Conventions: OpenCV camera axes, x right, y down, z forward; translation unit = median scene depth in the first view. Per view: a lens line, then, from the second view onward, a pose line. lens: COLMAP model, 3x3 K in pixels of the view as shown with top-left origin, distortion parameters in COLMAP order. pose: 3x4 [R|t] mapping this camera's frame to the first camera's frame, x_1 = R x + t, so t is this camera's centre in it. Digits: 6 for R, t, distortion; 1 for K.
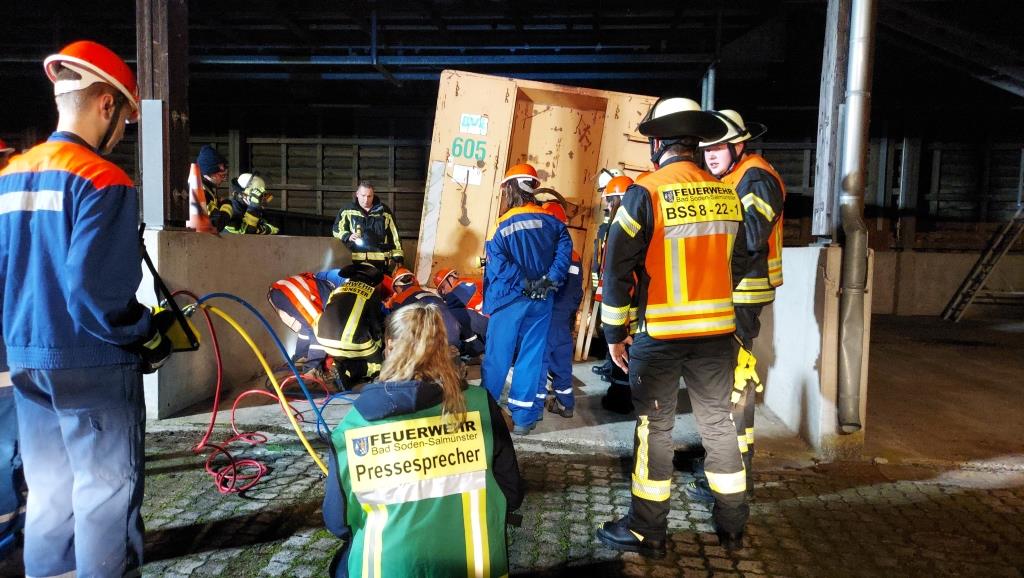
lens RADIAL K [[760.8, 0, 510.8], [0, 760.8, 293.7], [0, 0, 1]] dist [0.066465, -0.053477]
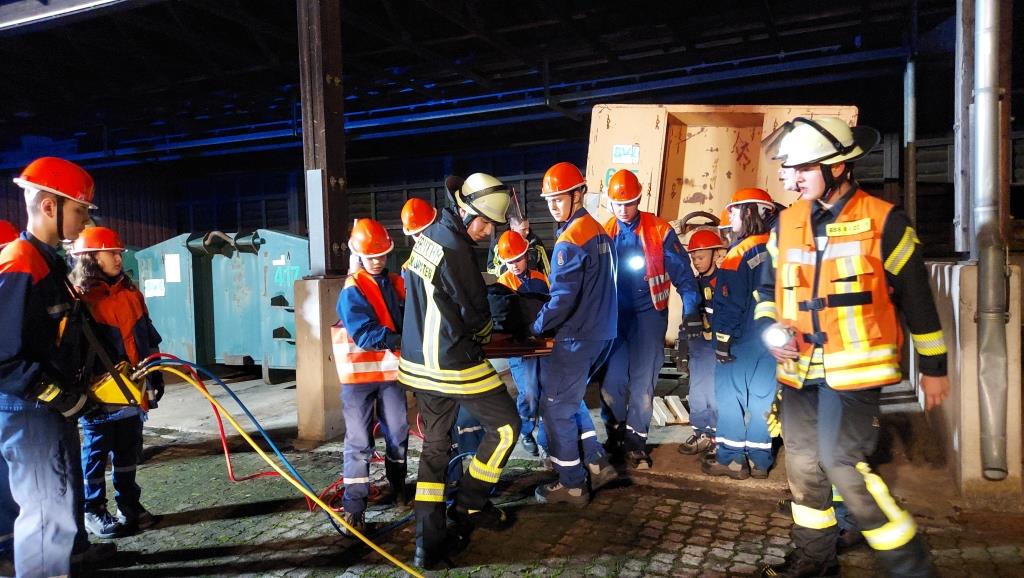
lens RADIAL K [[760.8, 0, 505.4], [0, 760.8, 293.3], [0, 0, 1]] dist [0.066465, -0.053477]
pose [[0.943496, -0.038841, -0.329101, 0.128142], [0.030249, 0.999056, -0.031188, -0.010608], [0.330001, 0.019471, 0.943780, -0.006201]]
